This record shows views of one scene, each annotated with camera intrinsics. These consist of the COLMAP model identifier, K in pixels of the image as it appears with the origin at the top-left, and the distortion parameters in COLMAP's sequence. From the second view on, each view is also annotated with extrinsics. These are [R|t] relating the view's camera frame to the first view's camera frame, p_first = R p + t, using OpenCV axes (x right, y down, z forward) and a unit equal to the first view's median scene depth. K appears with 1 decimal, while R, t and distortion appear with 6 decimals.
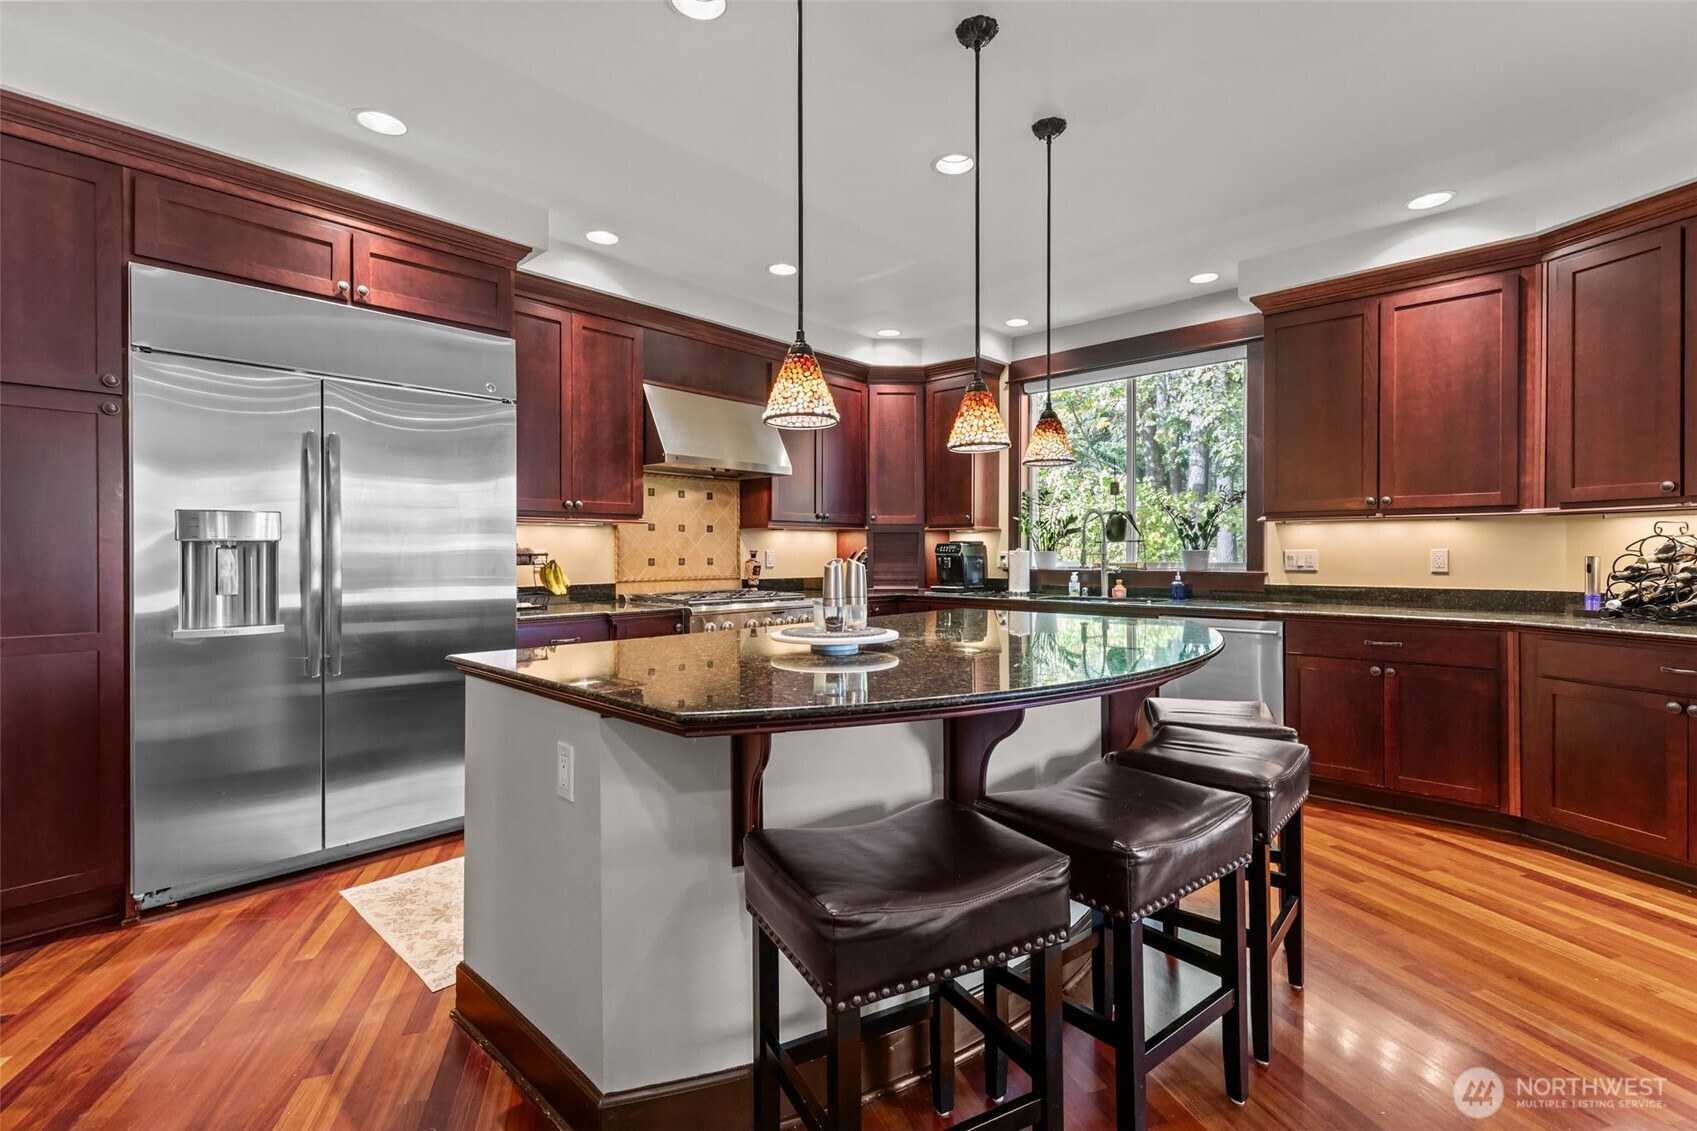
lens RADIAL K [[756.4, 0, 859.8], [0, 756.4, 548.1], [0, 0, 1]] dist [-0.001819, 0.000036]
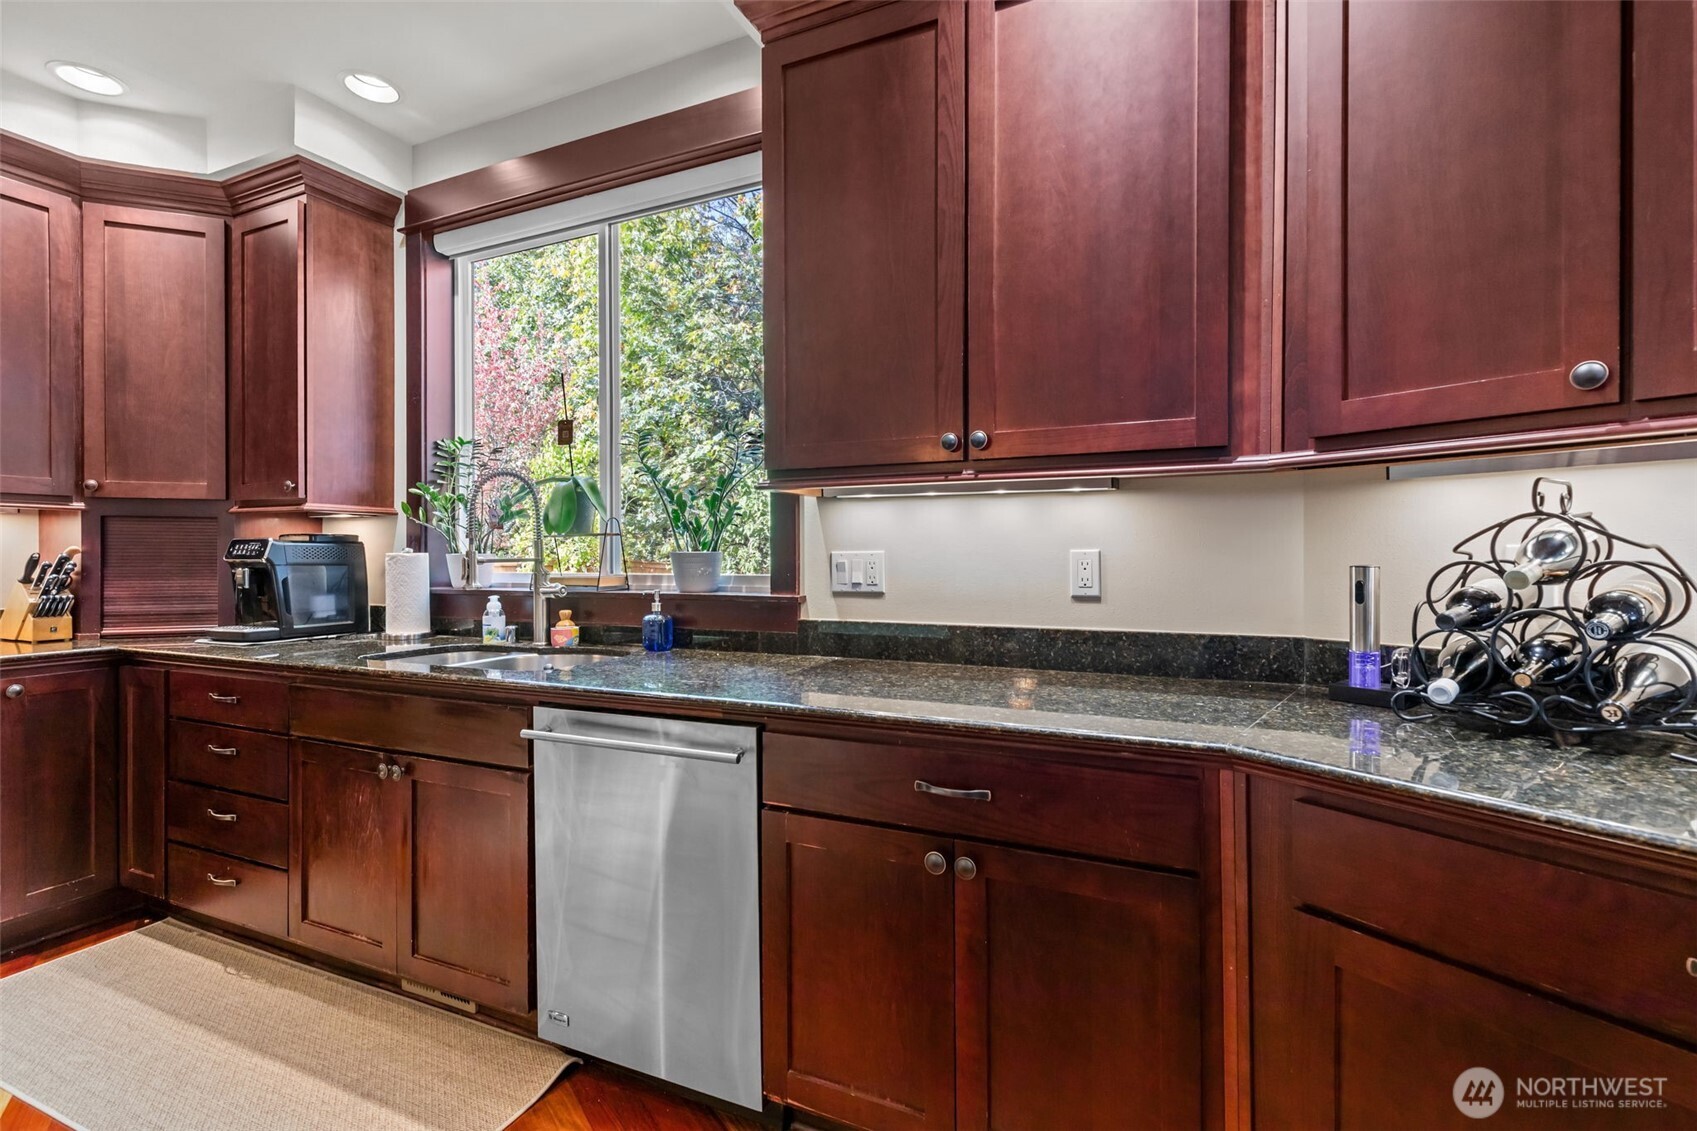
lens RADIAL K [[756.4, 0, 859.8], [0, 756.4, 548.1], [0, 0, 1]] dist [-0.001819, 0.000036]
pose [[0.945442, 0.001800, 0.325785, 0.490253], [-0.000567, 0.999992, -0.003881, 0.002289], [-0.325789, 0.003484, 0.945436, 0.609358]]
